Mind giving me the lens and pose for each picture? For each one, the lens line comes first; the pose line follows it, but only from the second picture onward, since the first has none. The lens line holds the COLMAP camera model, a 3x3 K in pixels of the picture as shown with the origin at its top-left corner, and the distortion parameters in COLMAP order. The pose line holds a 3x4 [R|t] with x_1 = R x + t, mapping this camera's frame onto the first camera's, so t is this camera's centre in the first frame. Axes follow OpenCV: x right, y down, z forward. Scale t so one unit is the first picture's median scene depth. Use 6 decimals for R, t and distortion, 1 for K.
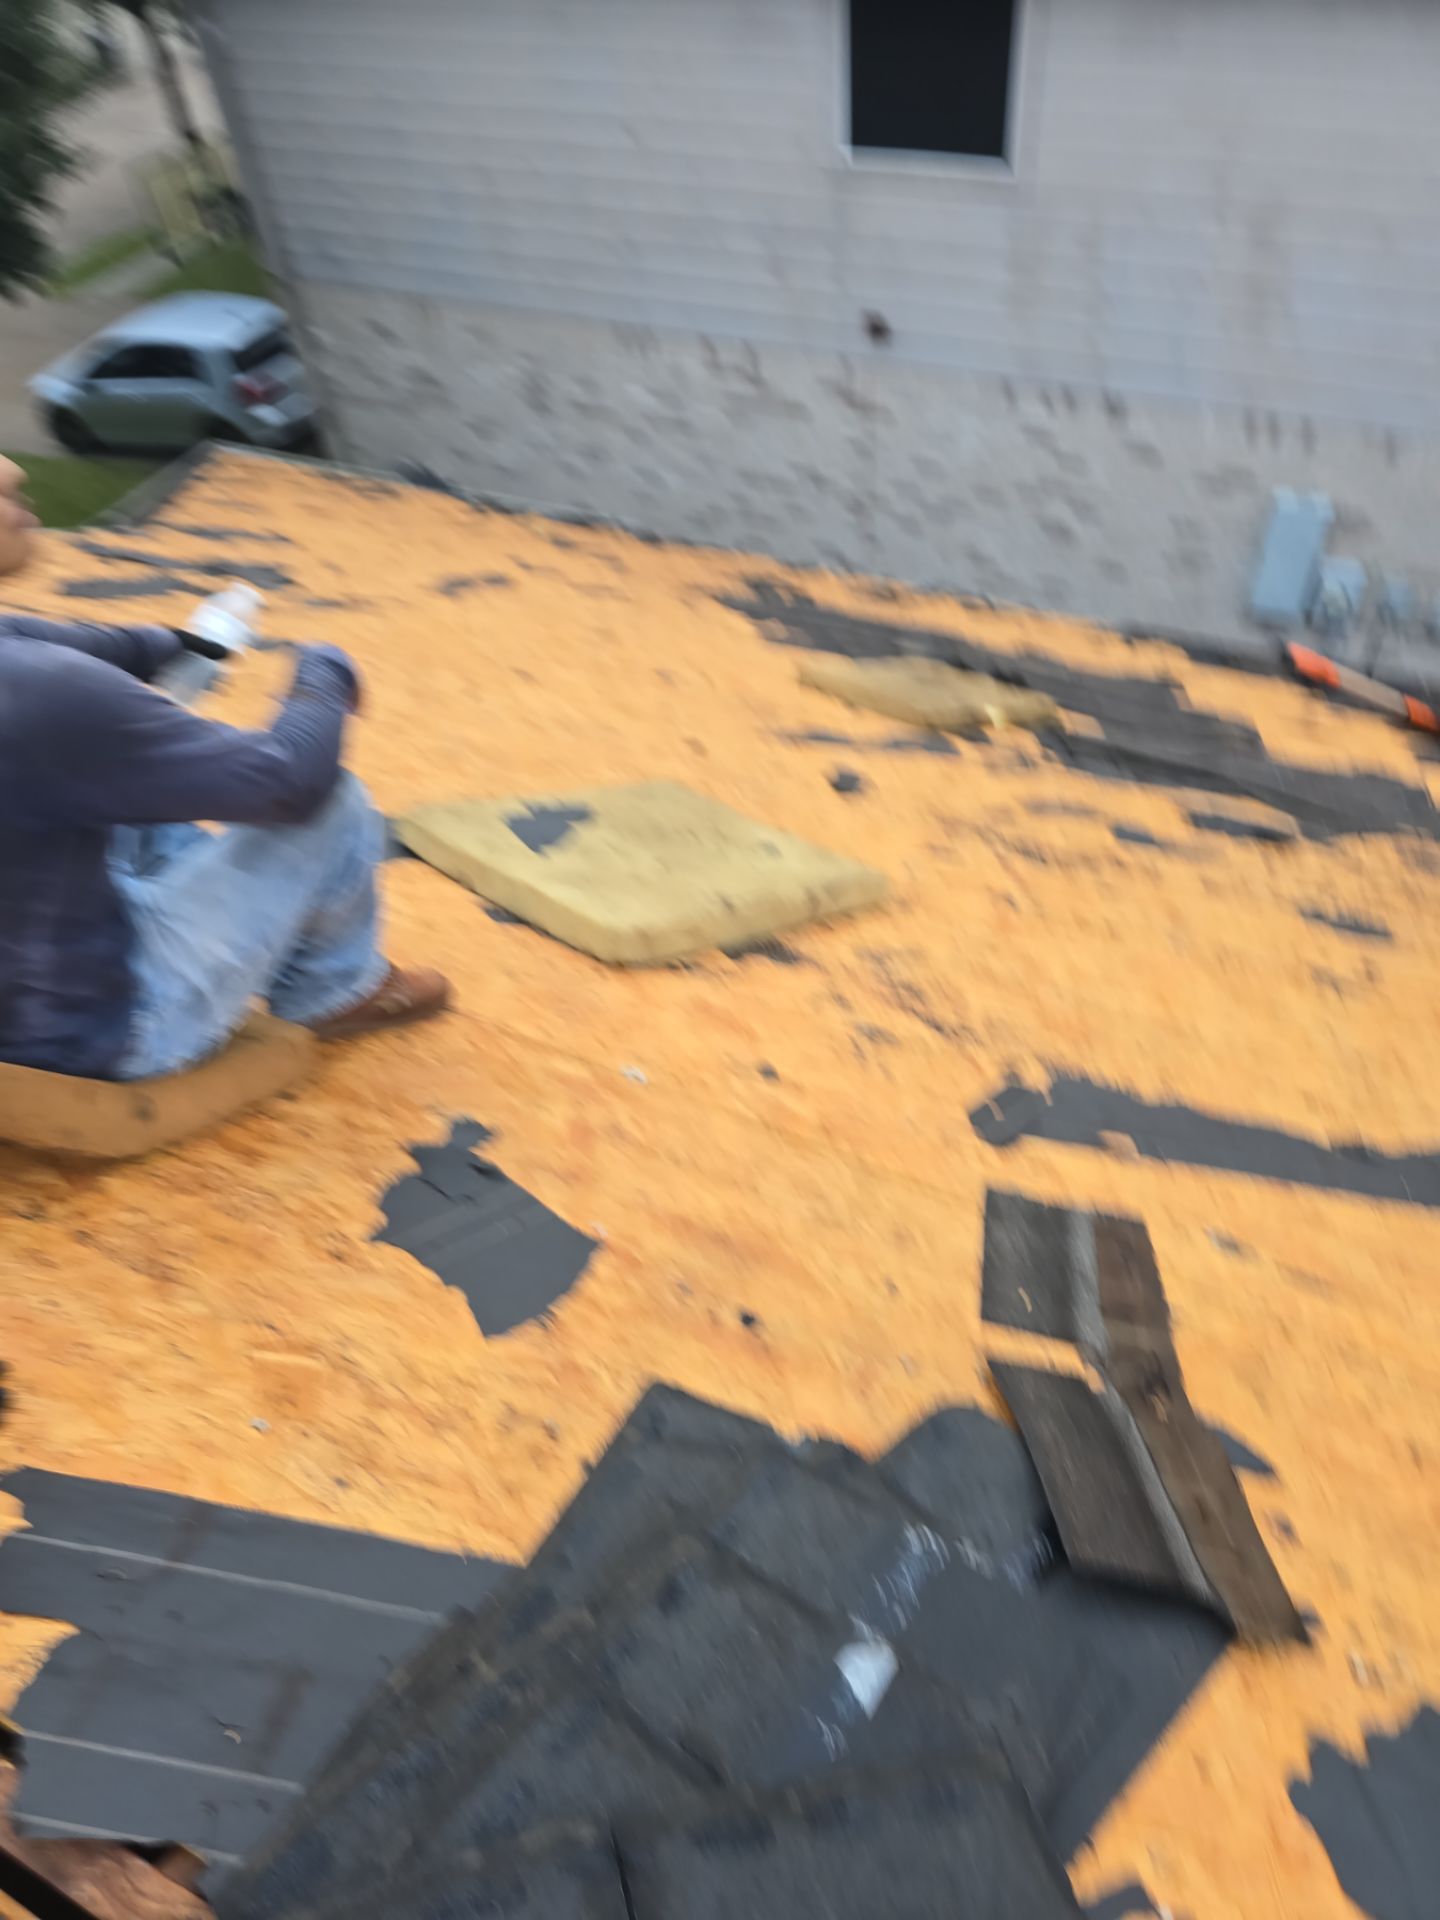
lens RADIAL K [[1306.2, 0, 720.0], [0, 1306.2, 960.0], [0, 0, 1]] dist [0.040533, -0.001881]
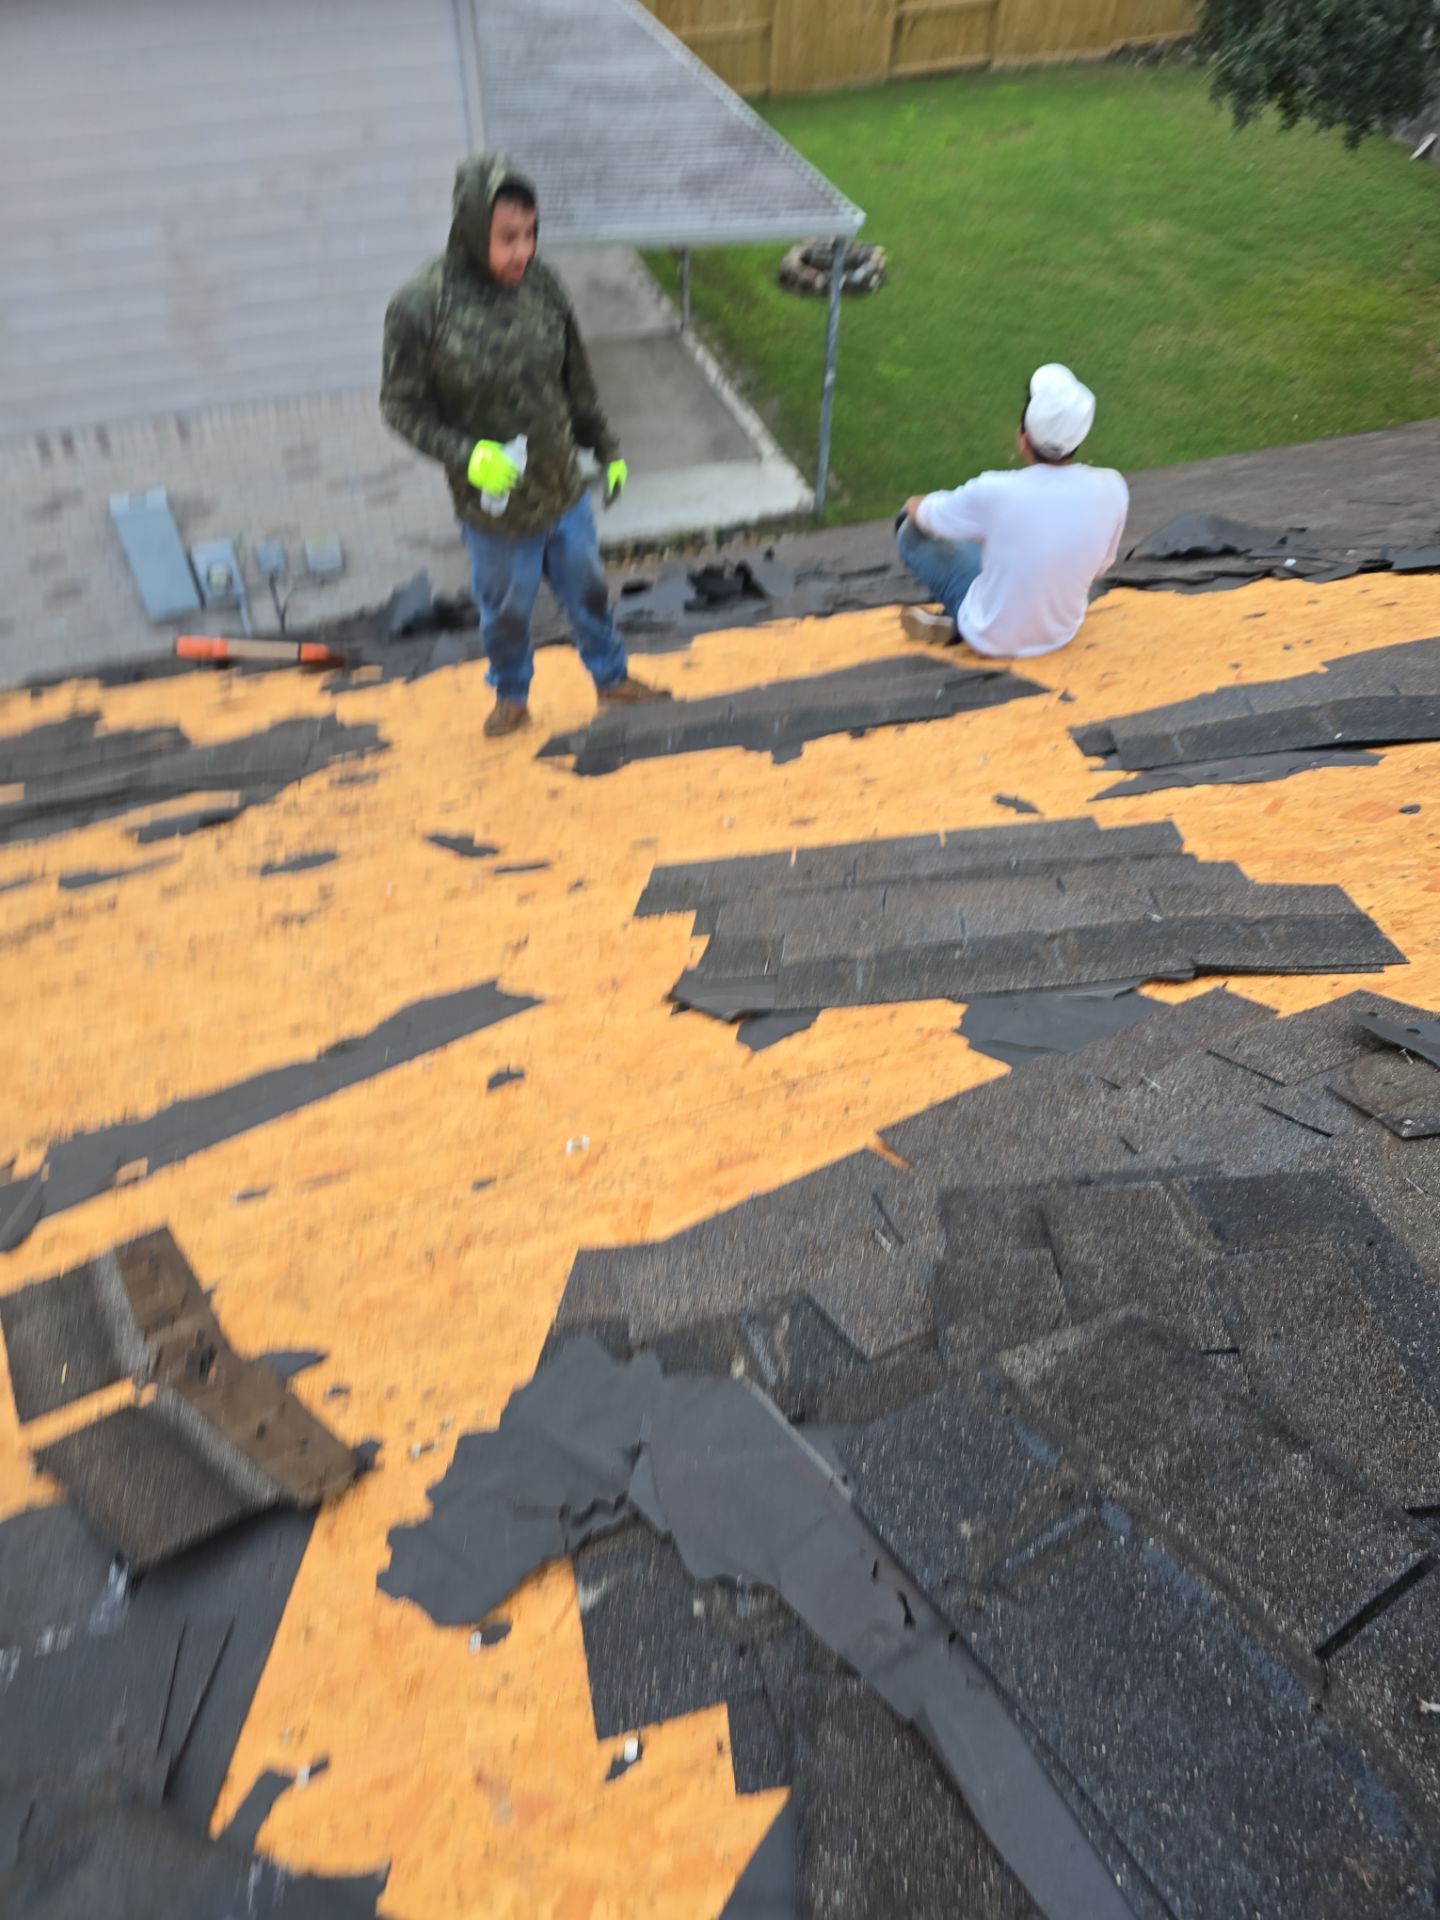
lens RADIAL K [[1293.8, 0, 727.4], [0, 1293.8, 971.7], [0, 0, 1]] dist [0.082513, -0.074373]
pose [[0.680138, -0.506472, 0.529999, 0.129231], [0.501579, 0.848759, 0.167414, 0.057349], [-0.534632, 0.151972, 0.831308, -0.078629]]
